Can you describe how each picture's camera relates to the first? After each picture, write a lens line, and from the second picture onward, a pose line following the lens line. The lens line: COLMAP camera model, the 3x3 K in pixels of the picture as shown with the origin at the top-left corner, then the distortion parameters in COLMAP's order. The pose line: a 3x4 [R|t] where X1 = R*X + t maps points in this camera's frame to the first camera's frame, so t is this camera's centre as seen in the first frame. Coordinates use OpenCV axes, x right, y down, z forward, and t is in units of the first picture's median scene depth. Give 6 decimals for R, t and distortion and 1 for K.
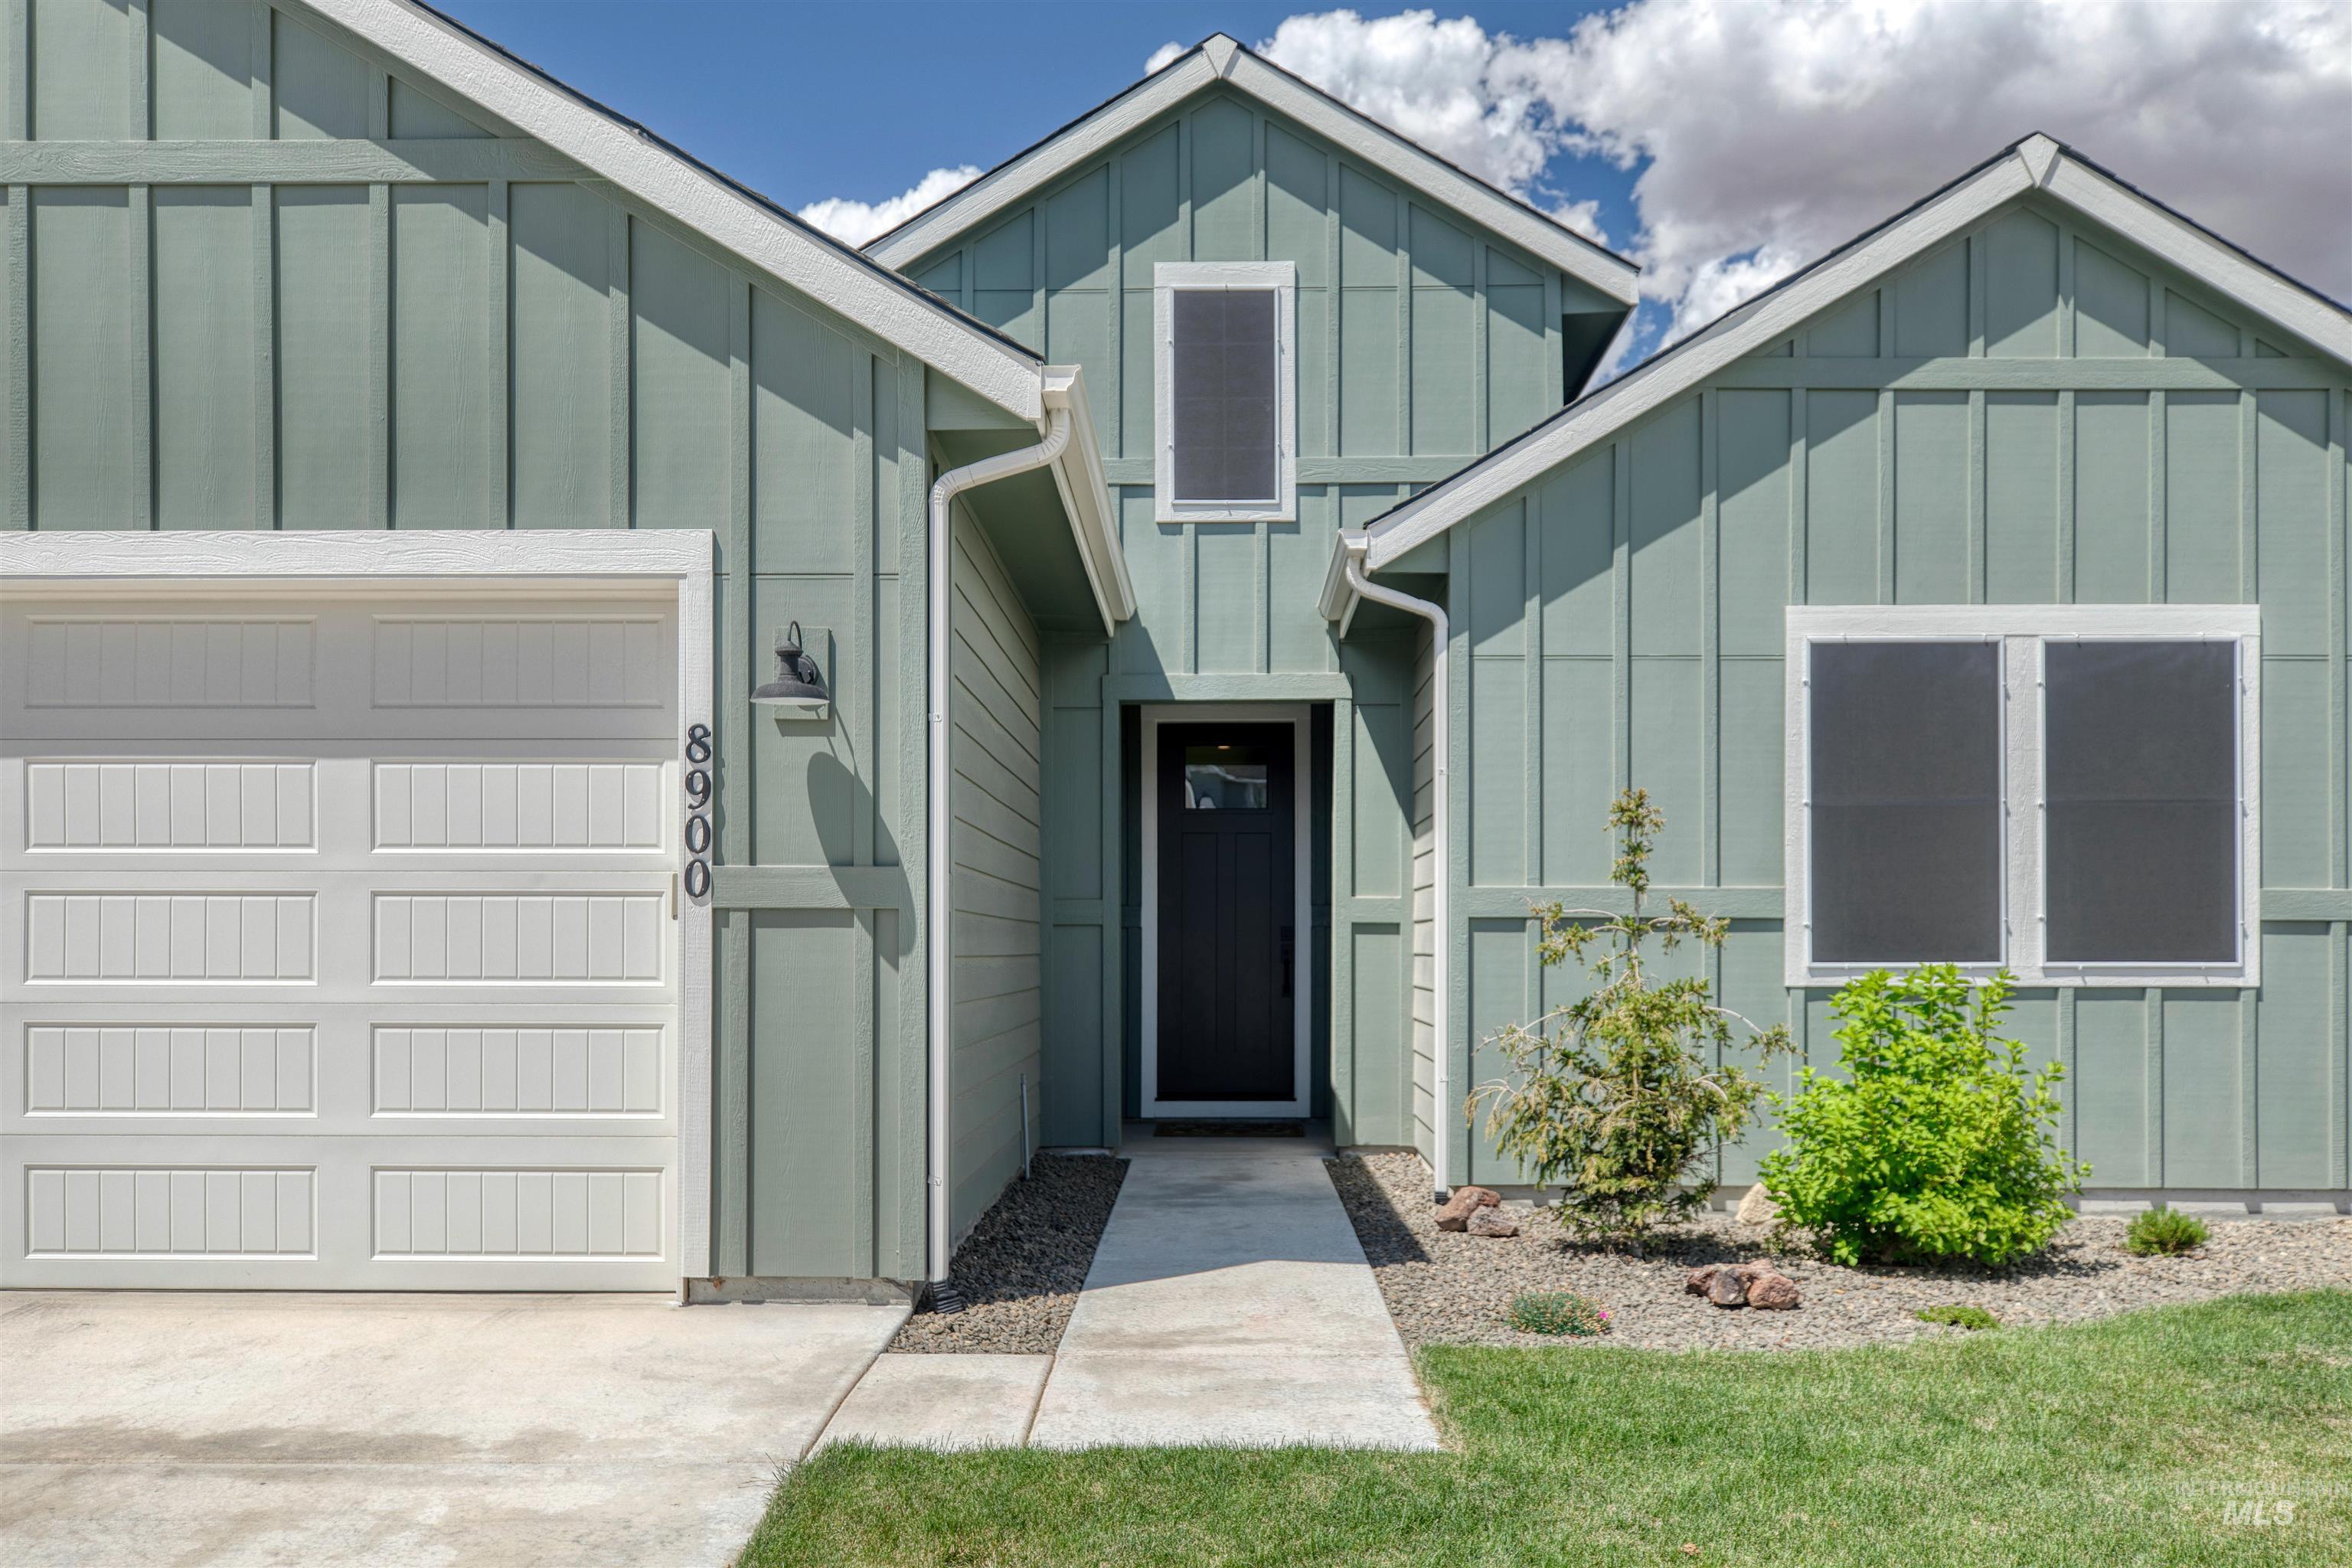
lens RADIAL K [[1878.7, 0, 1192.7], [0, 1878.7, 922.9], [0, 0, 1]] dist [0.000241, 0.008054]
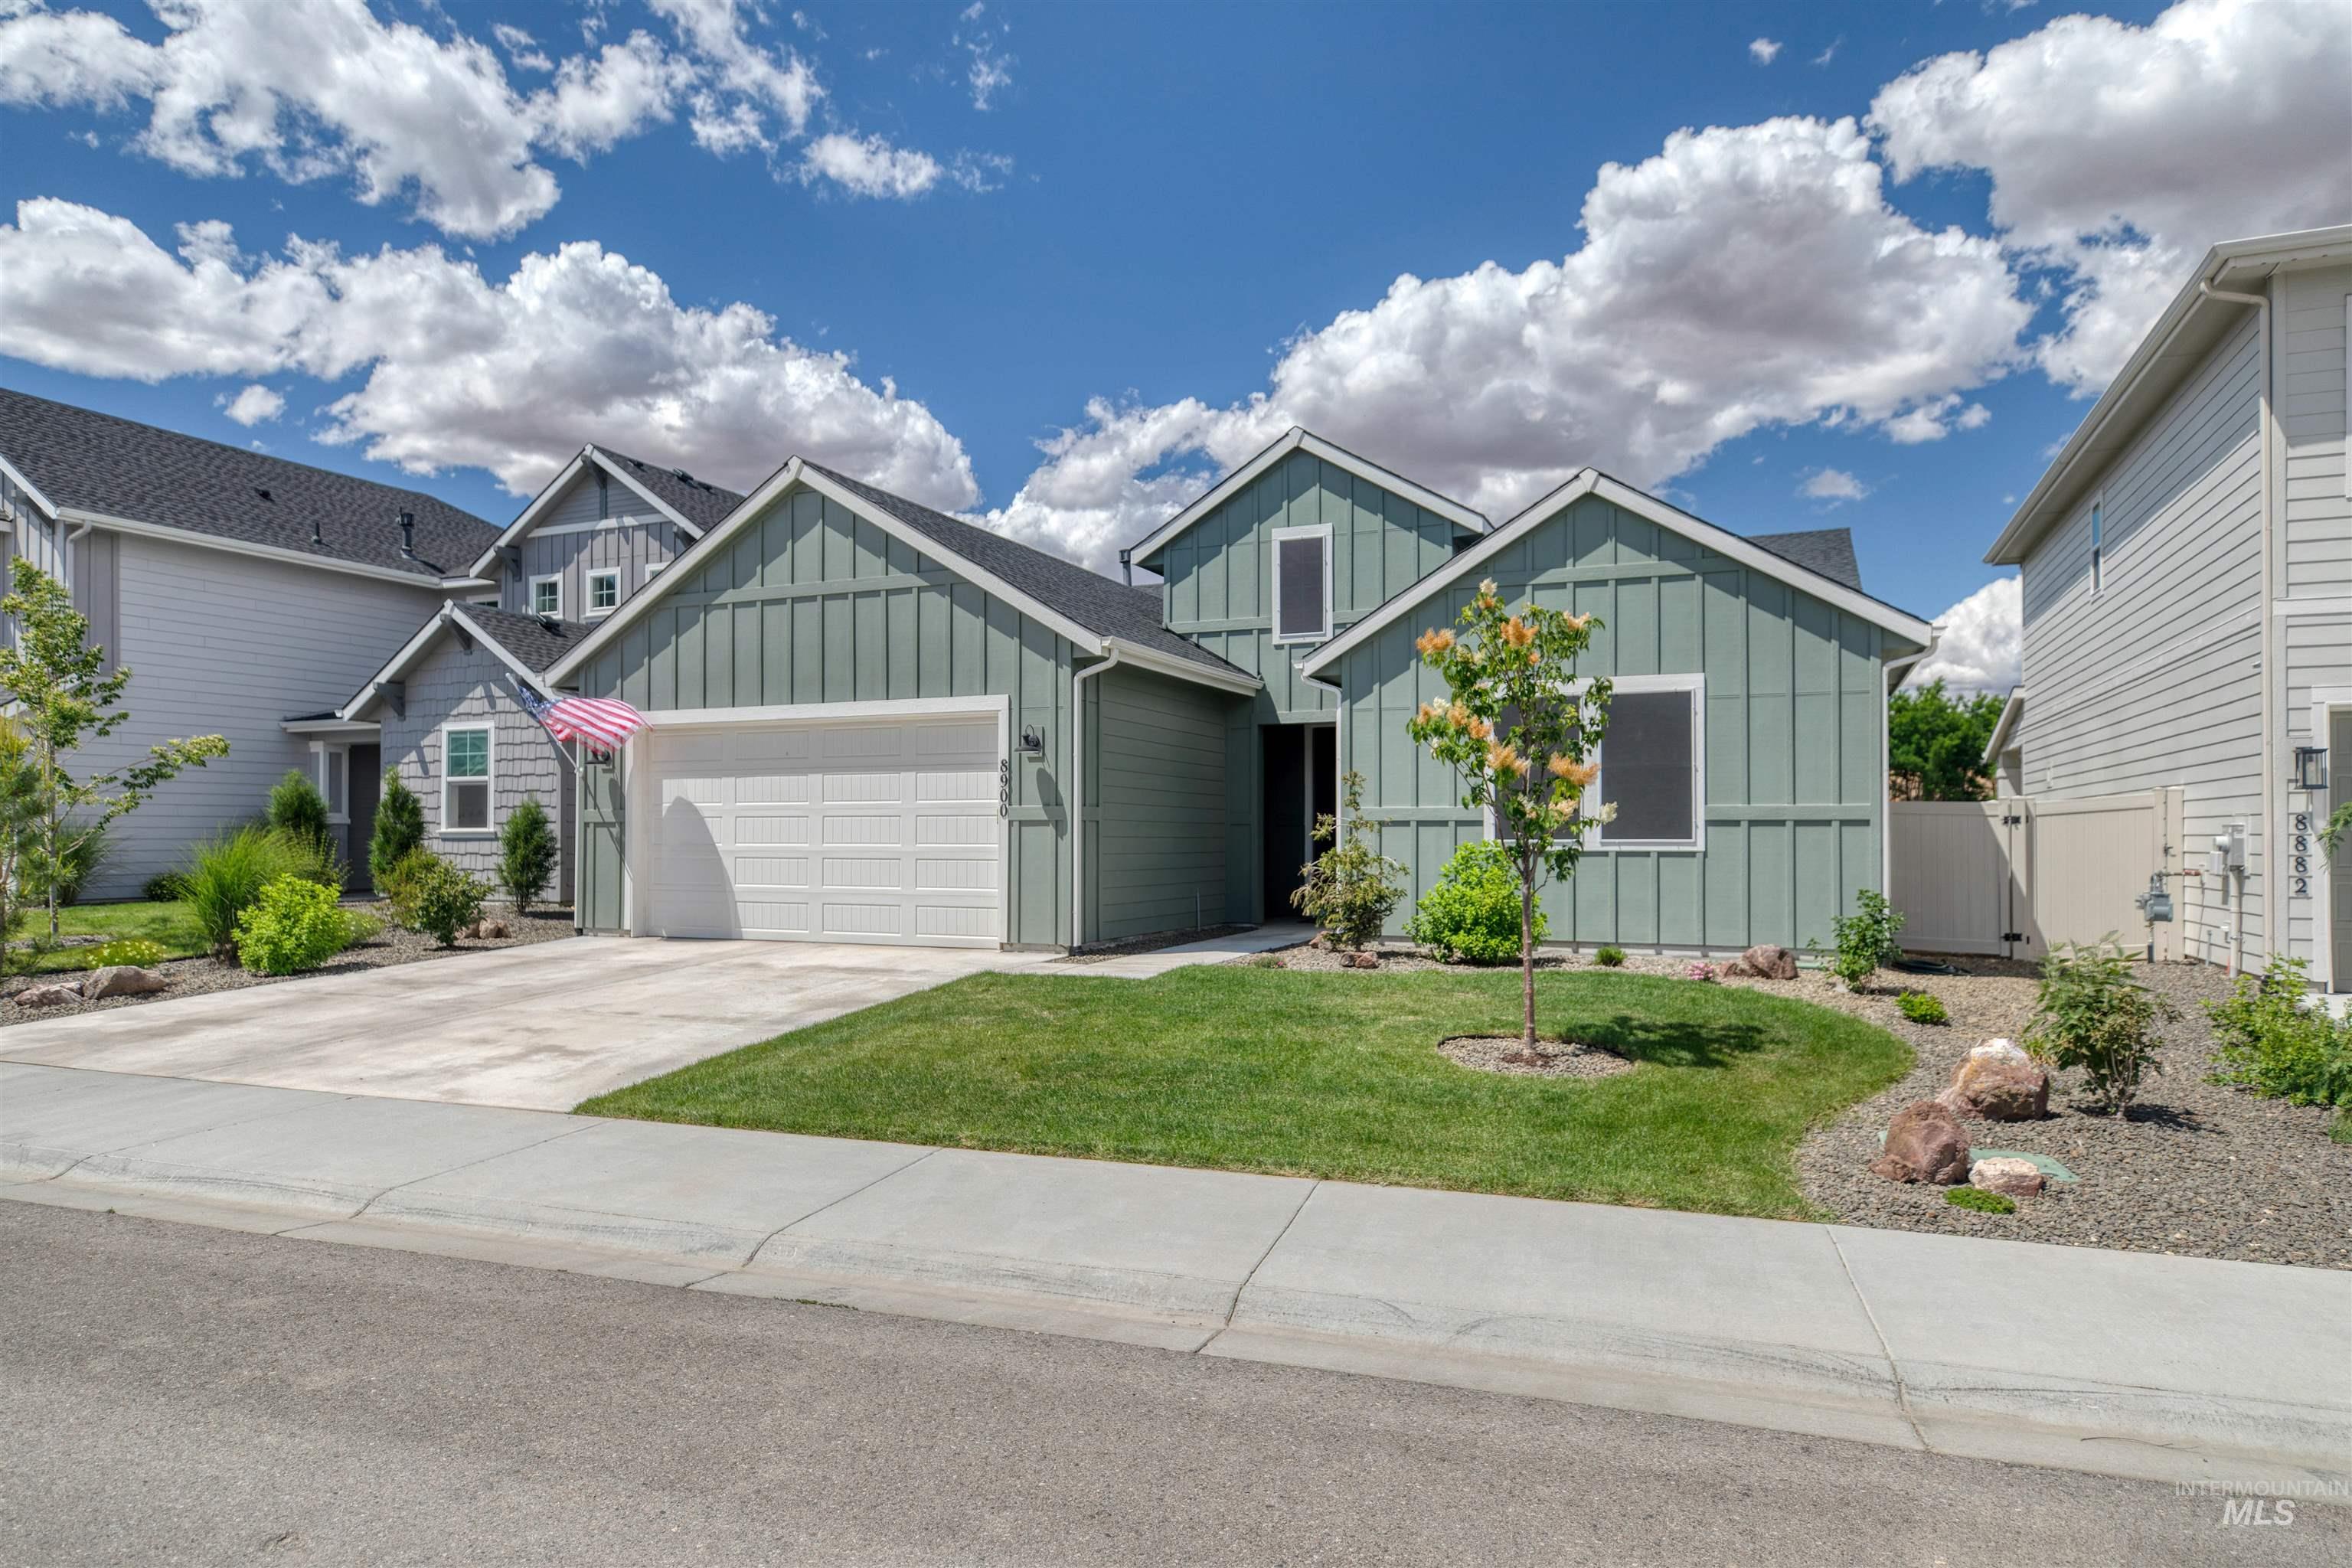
lens RADIAL K [[1380.2, 0, 1177.9], [0, 1380.2, 801.7], [0, 0, 1]] dist [0.006869, 0.001103]
pose [[0.924252, -0.010853, -0.381628, 0.614341], [0.005239, 0.999862, -0.015748, -0.000875], [0.381747, 0.012556, 0.924182, -0.688871]]
